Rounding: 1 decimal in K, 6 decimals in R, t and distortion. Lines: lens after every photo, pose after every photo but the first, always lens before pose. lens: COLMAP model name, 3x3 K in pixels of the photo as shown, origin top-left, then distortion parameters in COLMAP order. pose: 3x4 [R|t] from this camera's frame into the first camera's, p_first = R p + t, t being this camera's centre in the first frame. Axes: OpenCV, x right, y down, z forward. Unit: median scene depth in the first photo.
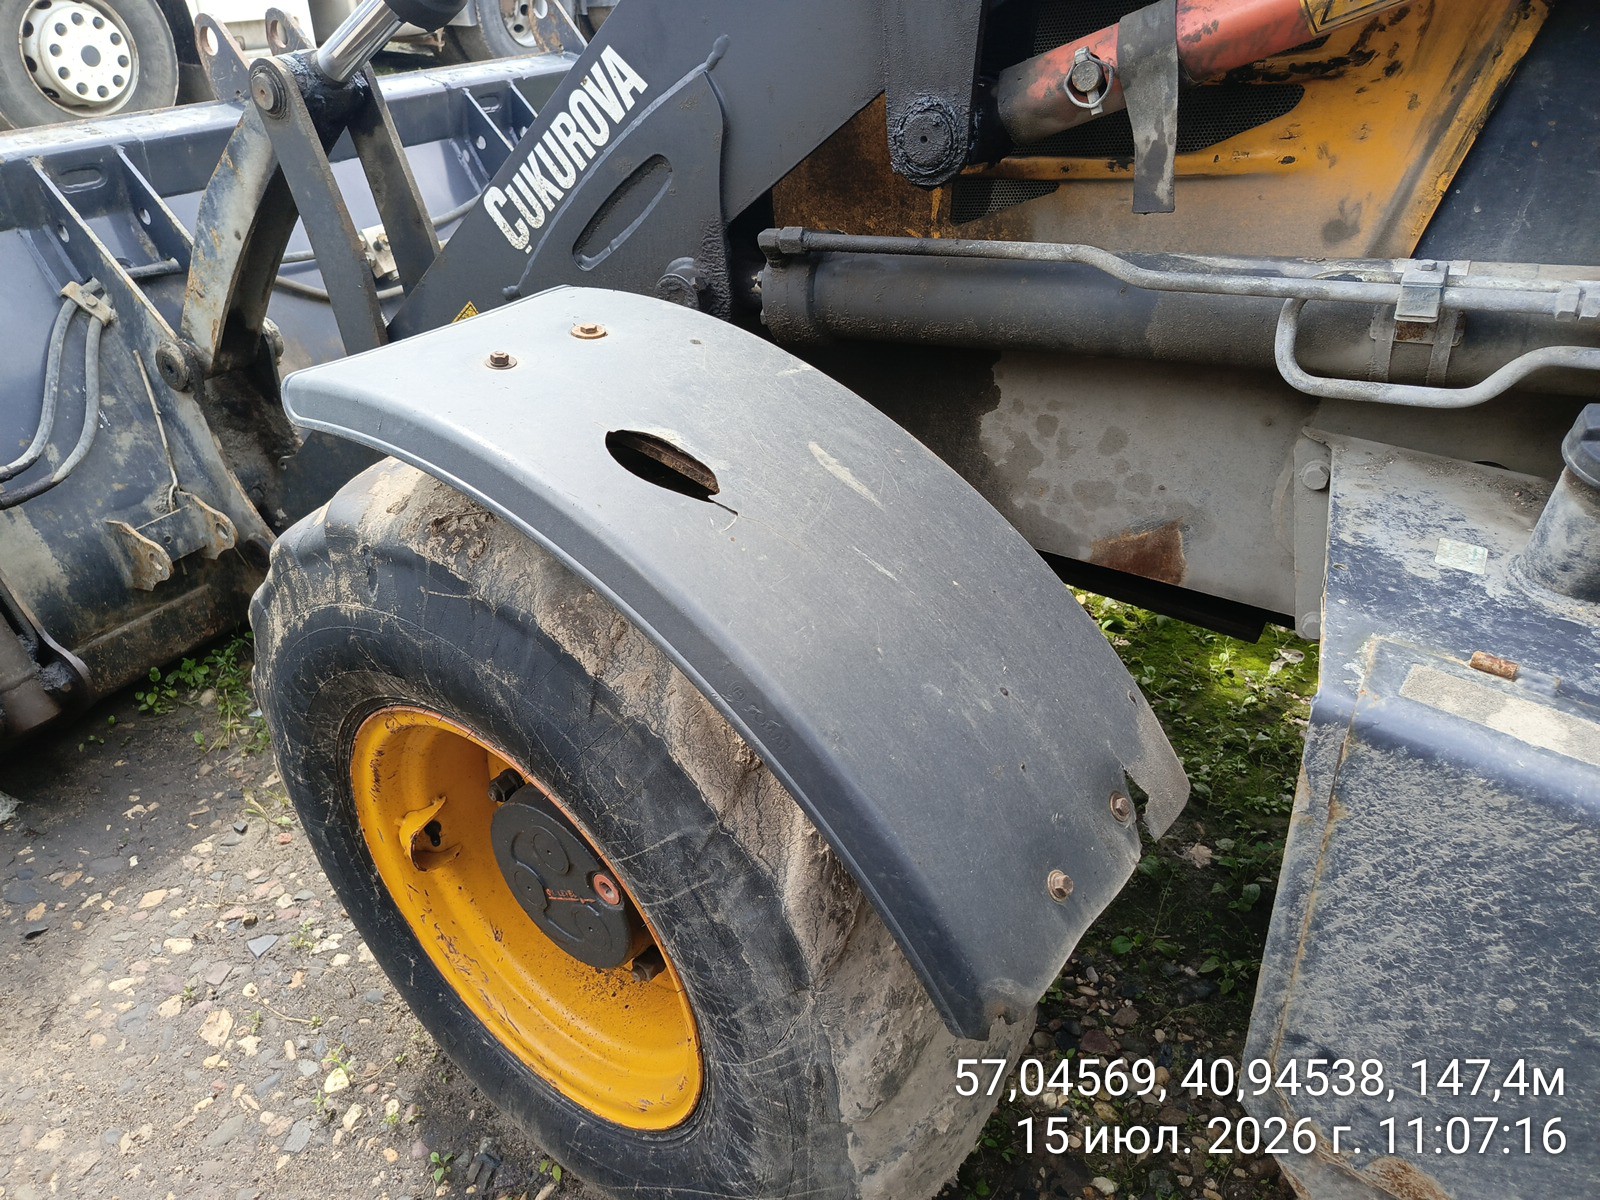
lens RADIAL K [[1245.5, 0, 803.5], [0, 1245.5, 600.6], [0, 0, 1]] dist [0.026604, -0.023984]
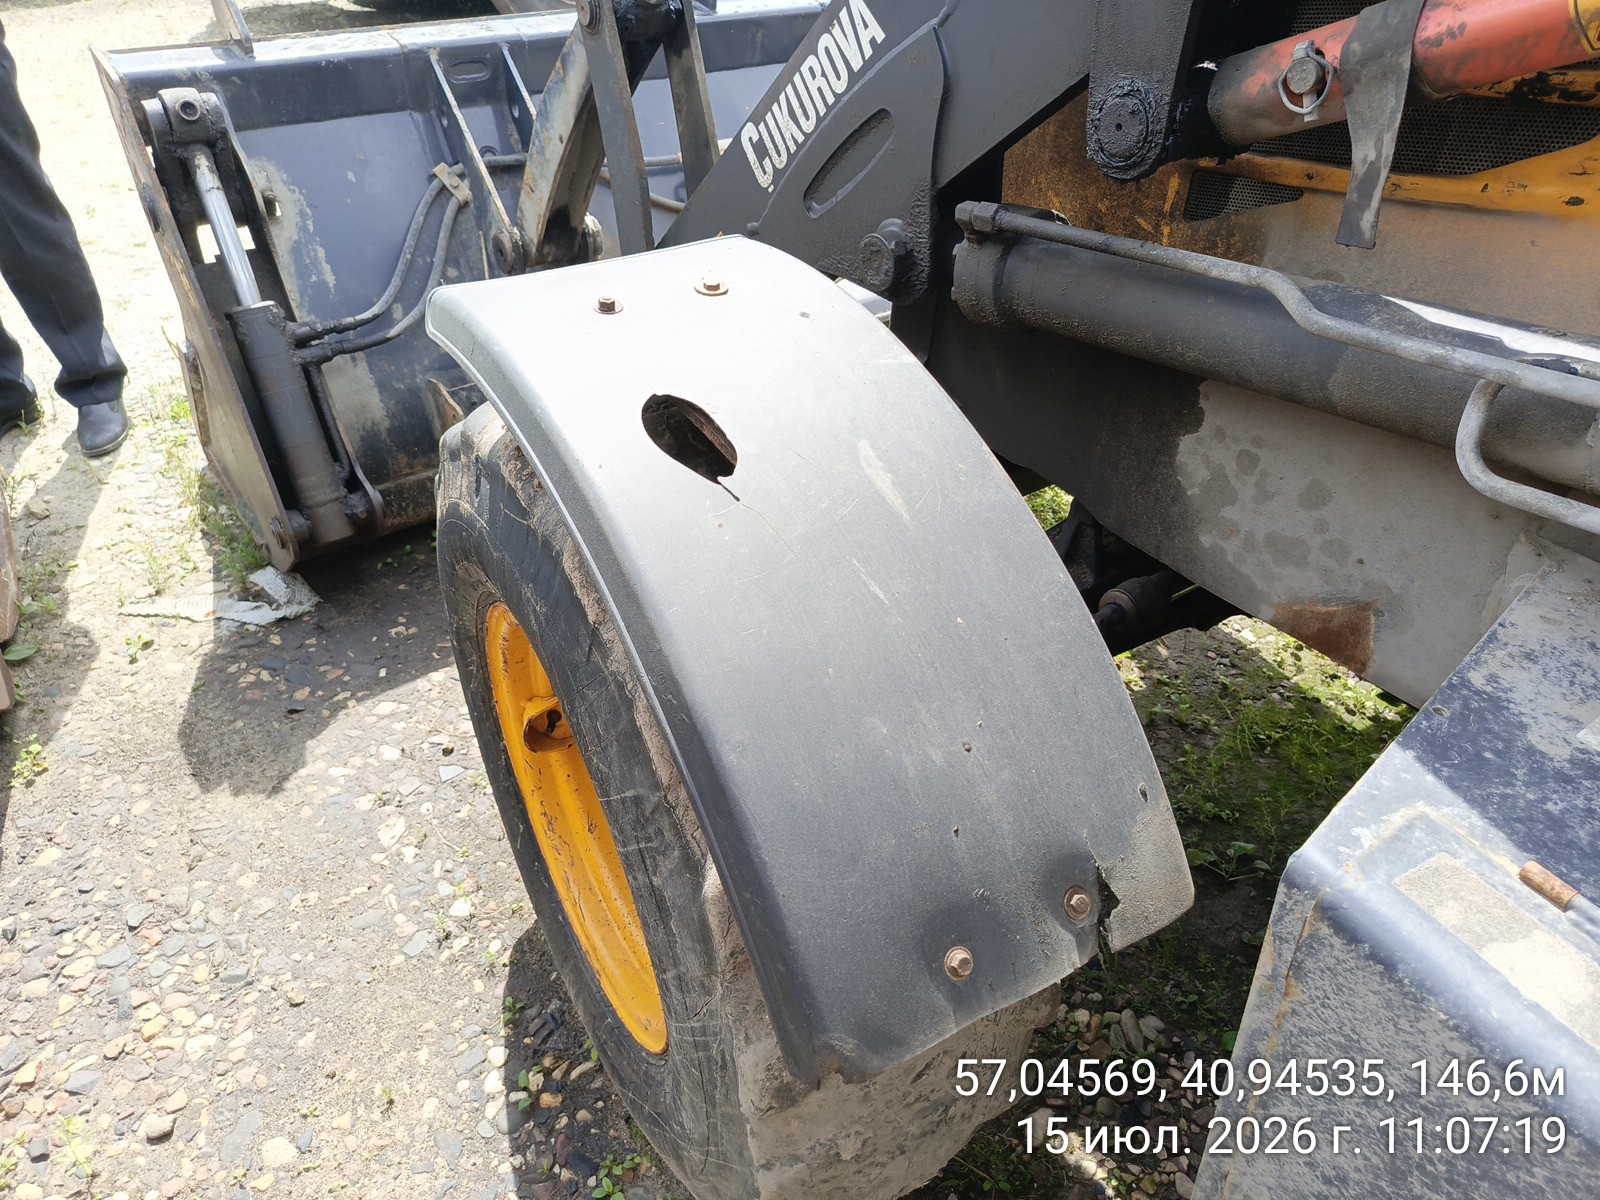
lens RADIAL K [[1245.5, 0, 803.5], [0, 1245.5, 600.6], [0, 0, 1]] dist [0.026604, -0.023984]
pose [[0.912163, 0.235155, -0.335650, 0.238368], [-0.212310, 0.971676, 0.103778, -0.073575], [0.350547, -0.023401, 0.936253, 0.062575]]
